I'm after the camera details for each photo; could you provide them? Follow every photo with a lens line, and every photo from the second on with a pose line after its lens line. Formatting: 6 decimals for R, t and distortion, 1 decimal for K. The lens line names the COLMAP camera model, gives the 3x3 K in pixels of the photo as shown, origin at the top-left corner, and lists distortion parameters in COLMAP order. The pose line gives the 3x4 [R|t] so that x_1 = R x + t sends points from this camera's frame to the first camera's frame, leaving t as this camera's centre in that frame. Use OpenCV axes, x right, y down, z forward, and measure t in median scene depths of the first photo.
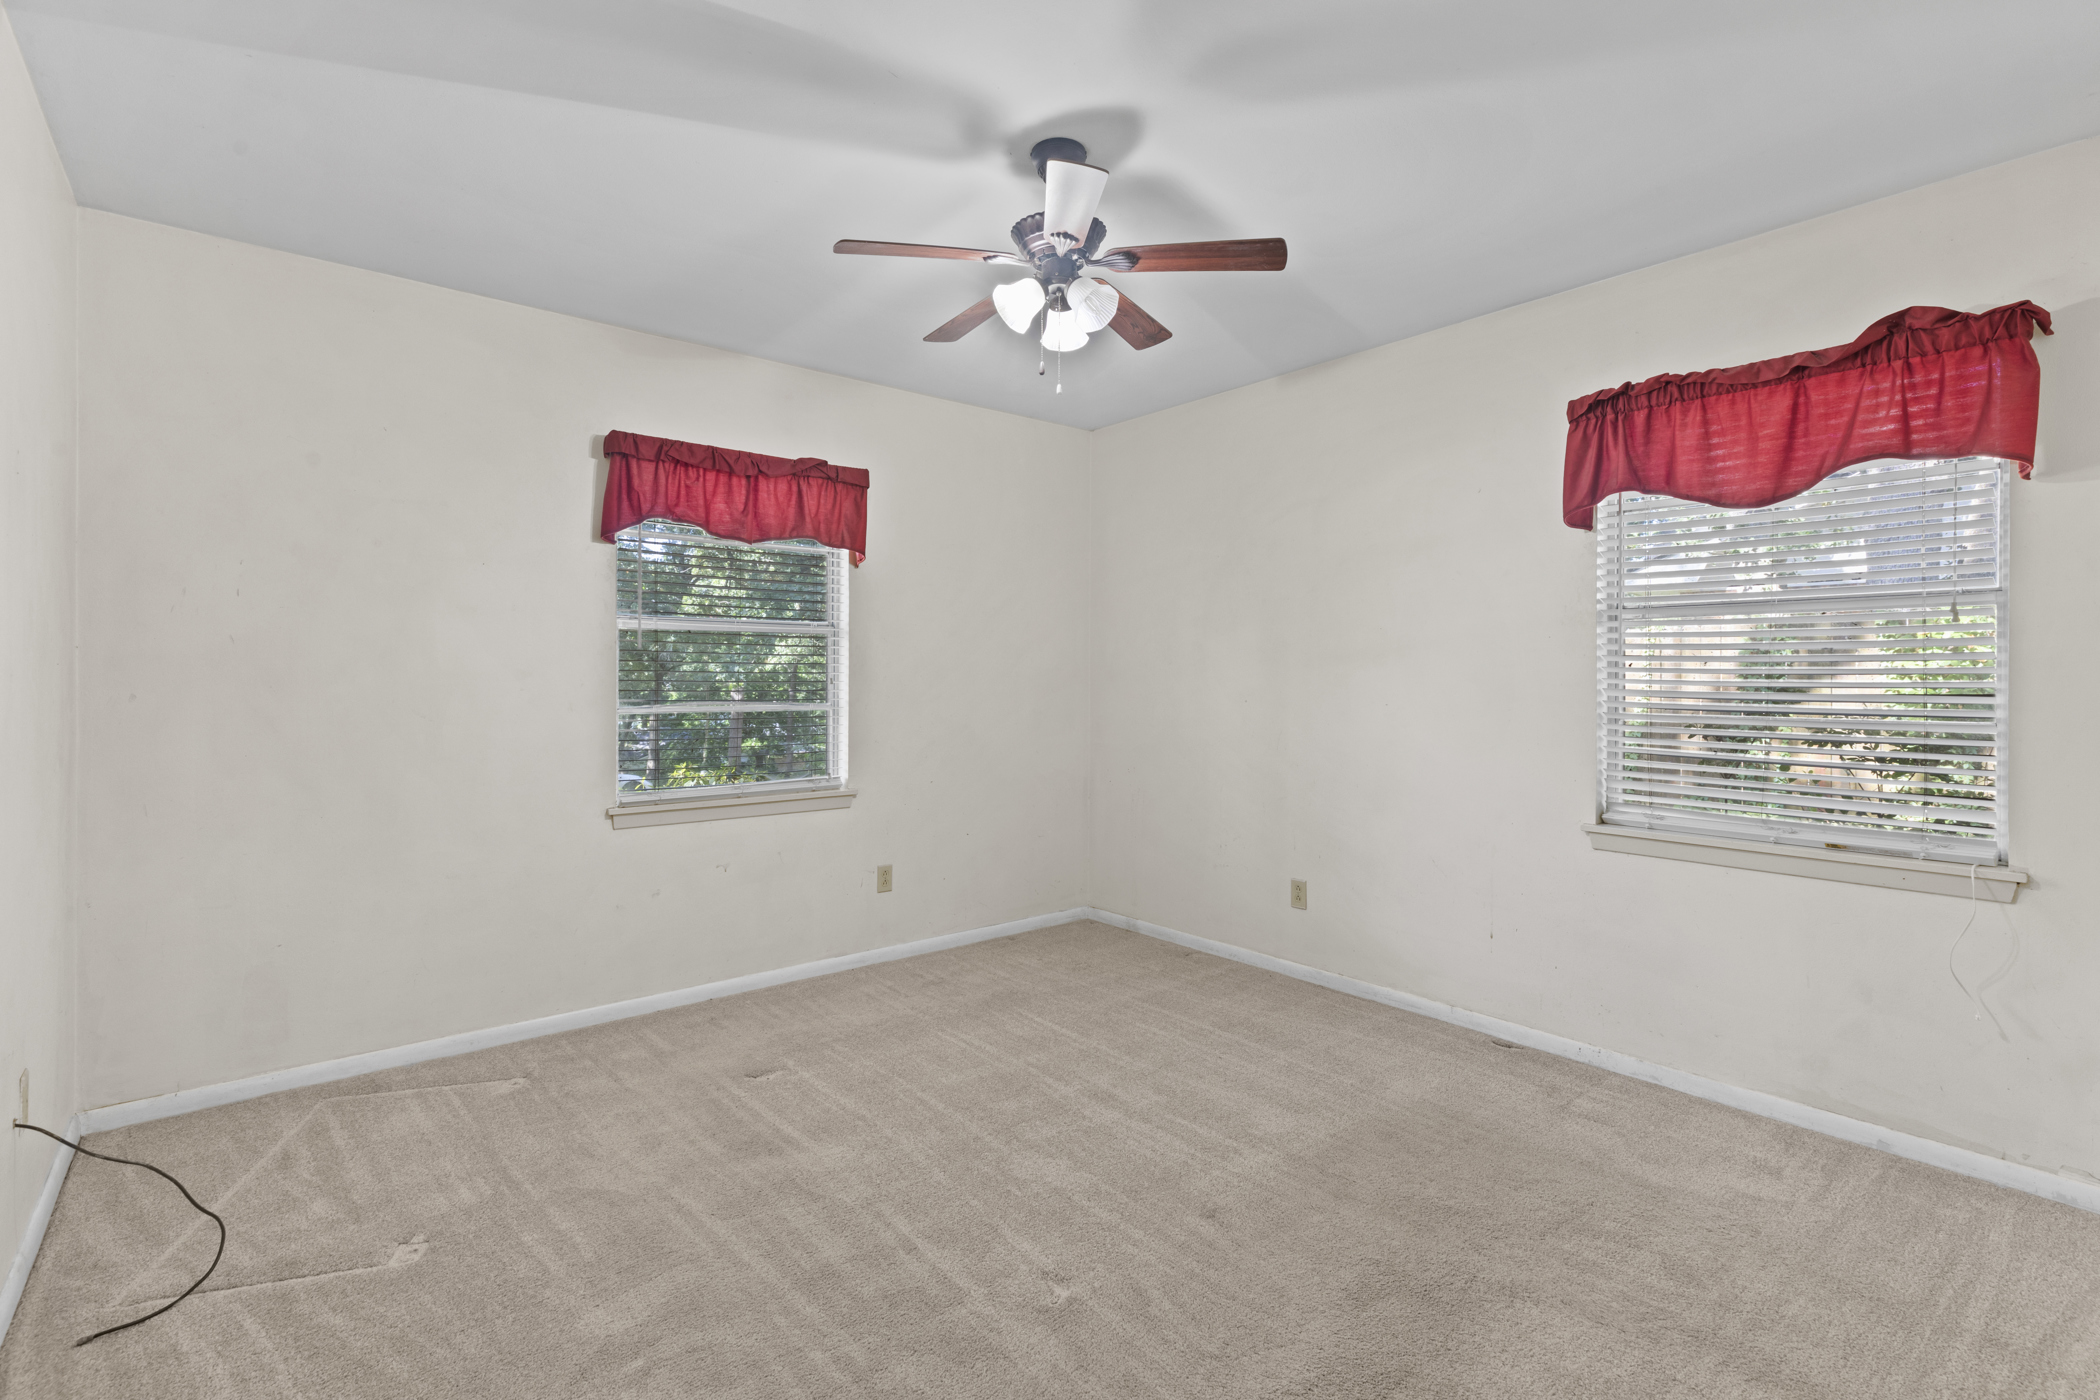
lens RADIAL K [[945.8, 0, 1046.2], [0, 945.8, 672.5], [0, 0, 1]] dist [0.003068, 0.000243]
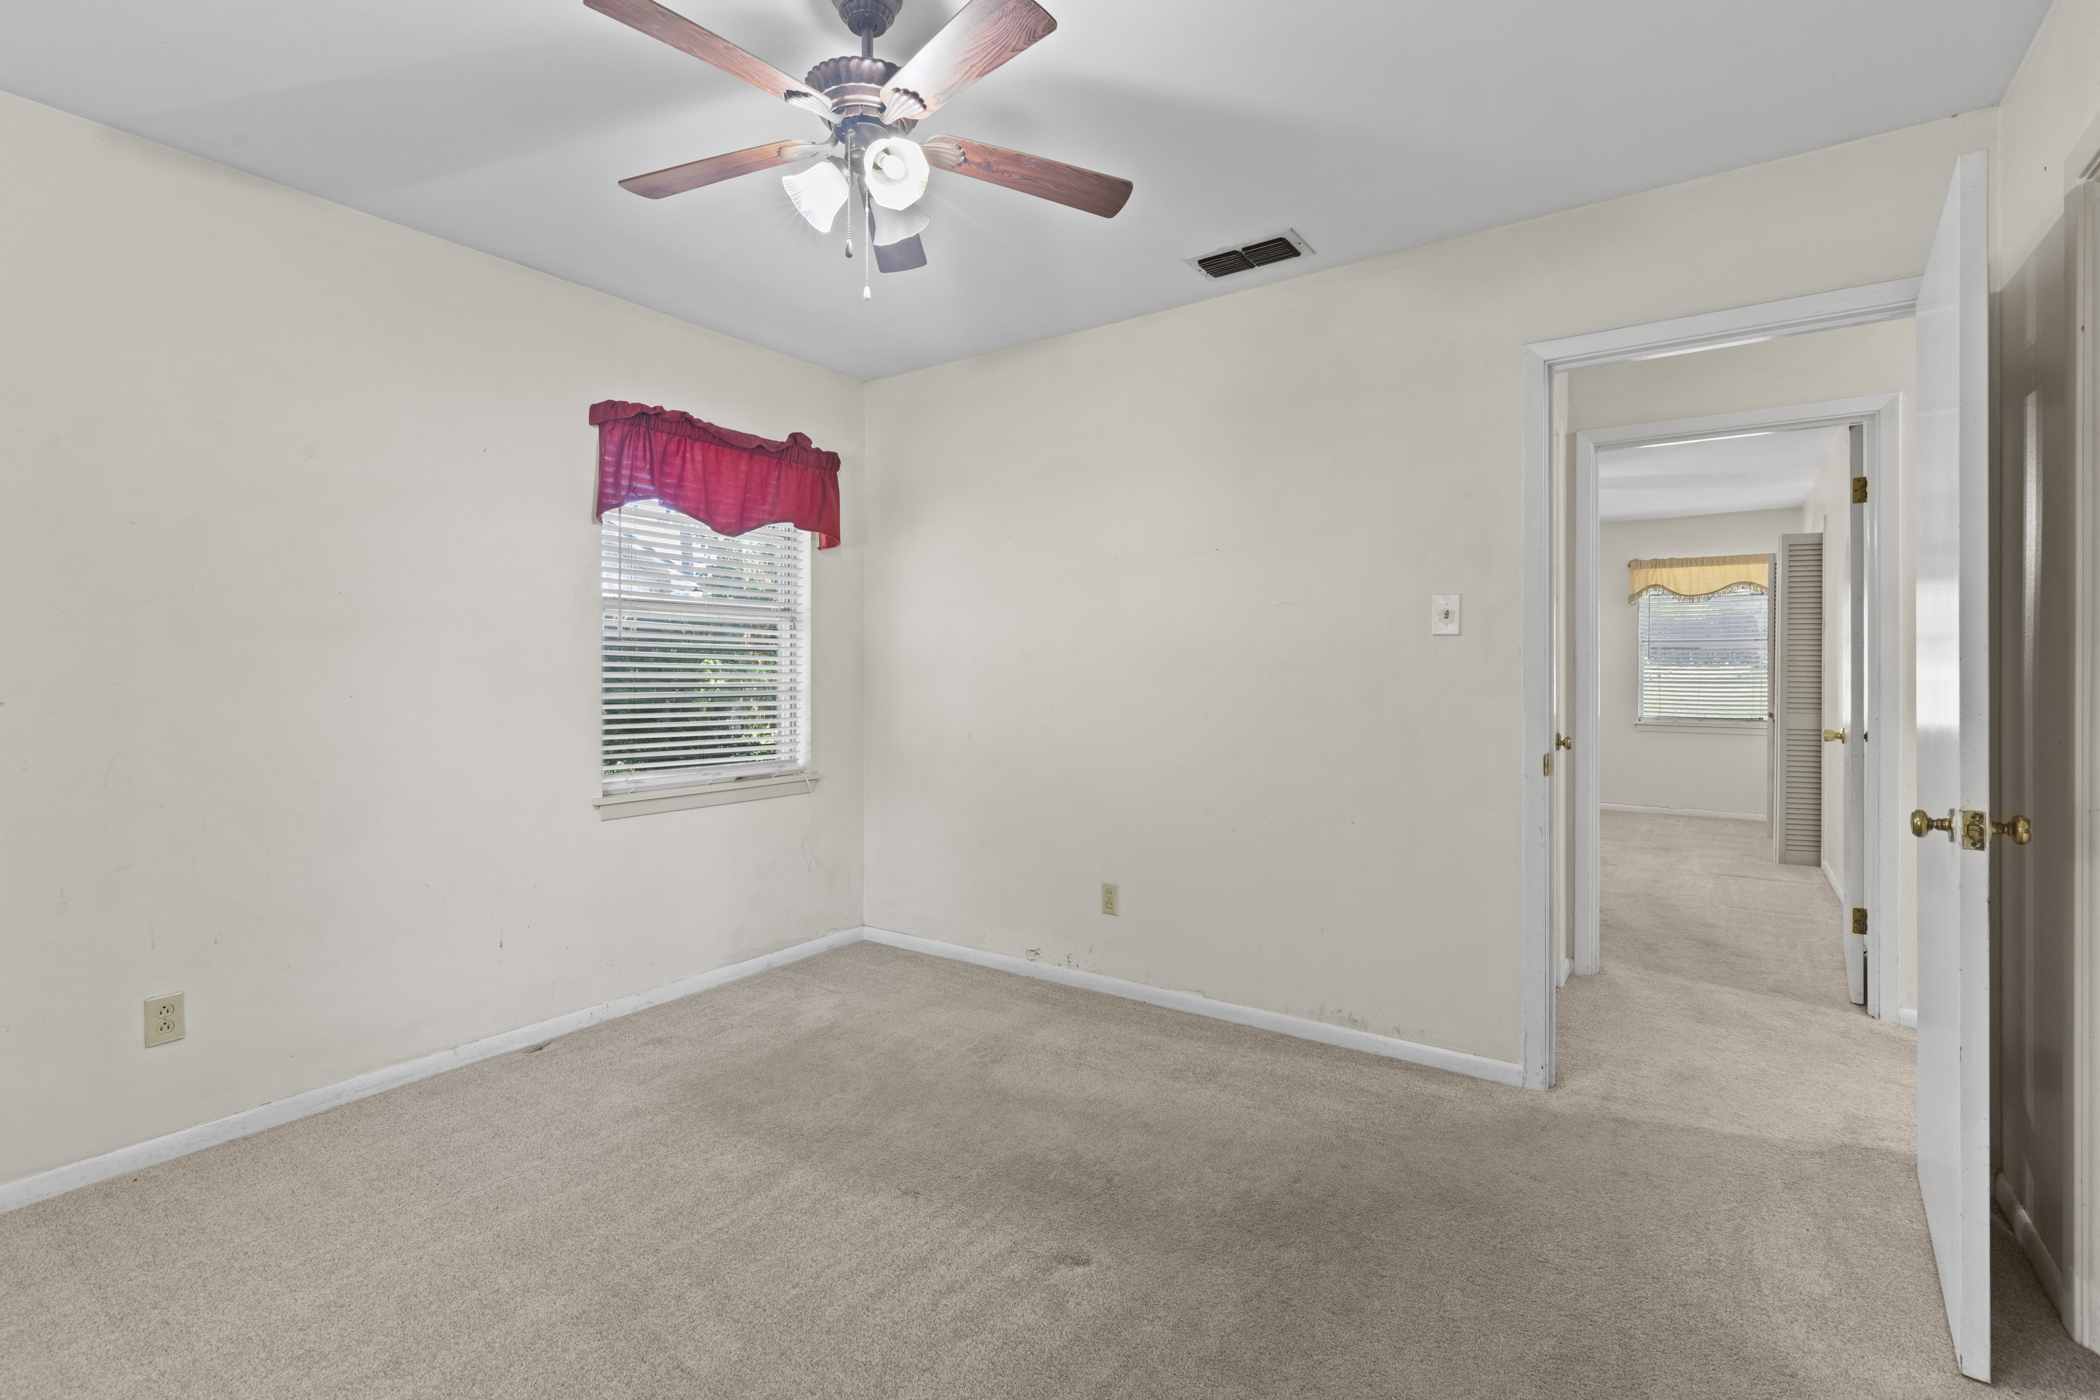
lens RADIAL K [[945.8, 0, 1046.2], [0, 945.8, 672.5], [0, 0, 1]] dist [0.003068, 0.000243]
pose [[-0.244012, -0.007346, 0.969744, -0.654348], [-0.001609, 0.999973, 0.007170, 0.010099], [-0.969771, 0.000189, -0.244017, 0.864147]]
